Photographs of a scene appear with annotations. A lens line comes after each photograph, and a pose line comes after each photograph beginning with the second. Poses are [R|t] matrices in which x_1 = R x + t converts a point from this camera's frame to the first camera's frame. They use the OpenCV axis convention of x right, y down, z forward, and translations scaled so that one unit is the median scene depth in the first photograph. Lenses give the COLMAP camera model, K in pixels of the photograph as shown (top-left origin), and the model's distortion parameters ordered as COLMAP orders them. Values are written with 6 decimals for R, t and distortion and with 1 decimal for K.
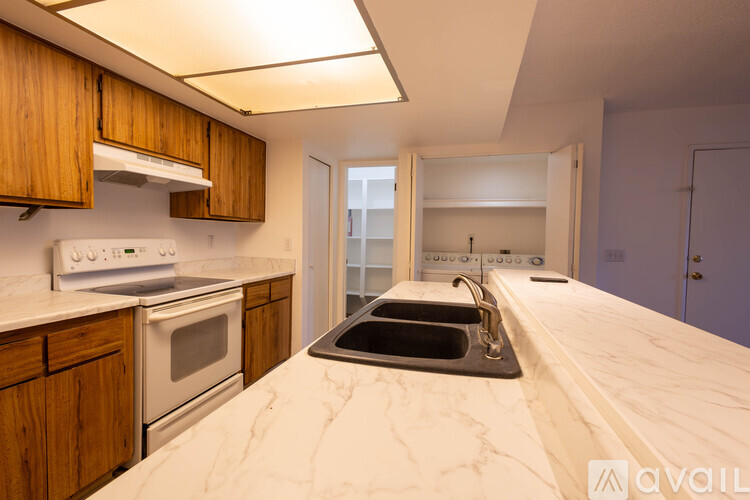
lens RADIAL K [[343.5, 0, 375.1], [0, 343.5, 248.6], [0, 0, 1]] dist [0.008059, -0.001078]
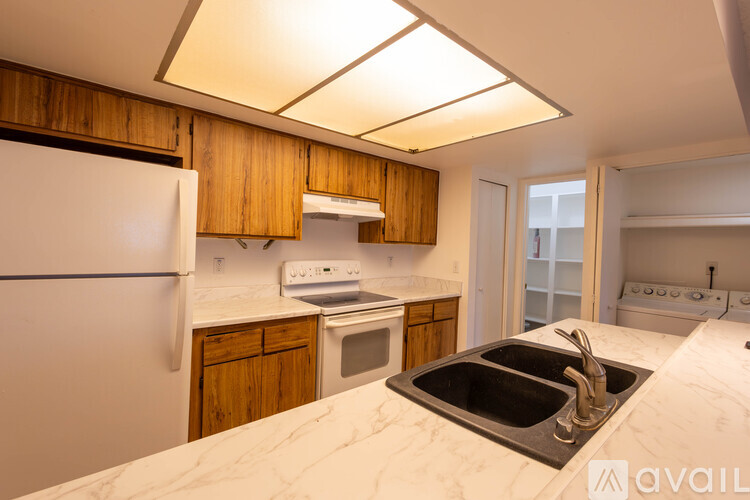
lens RADIAL K [[343.5, 0, 375.1], [0, 343.5, 248.6], [0, 0, 1]] dist [0.008059, -0.001078]
pose [[0.831461, 0.016348, -0.555343, 0.165162], [-0.036565, 0.999010, -0.025335, -0.045362], [0.554379, 0.041371, 0.831236, 0.003612]]
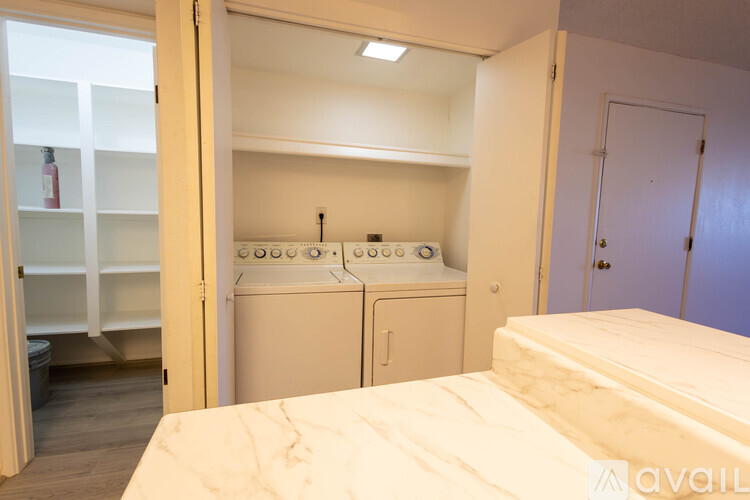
lens RADIAL K [[343.5, 0, 375.1], [0, 343.5, 248.6], [0, 0, 1]] dist [0.008059, -0.001078]
pose [[0.845880, -0.044485, 0.531514, 0.087904], [0.007219, 0.997380, 0.071986, -0.025788], [-0.533324, -0.057055, 0.843985, 0.819606]]
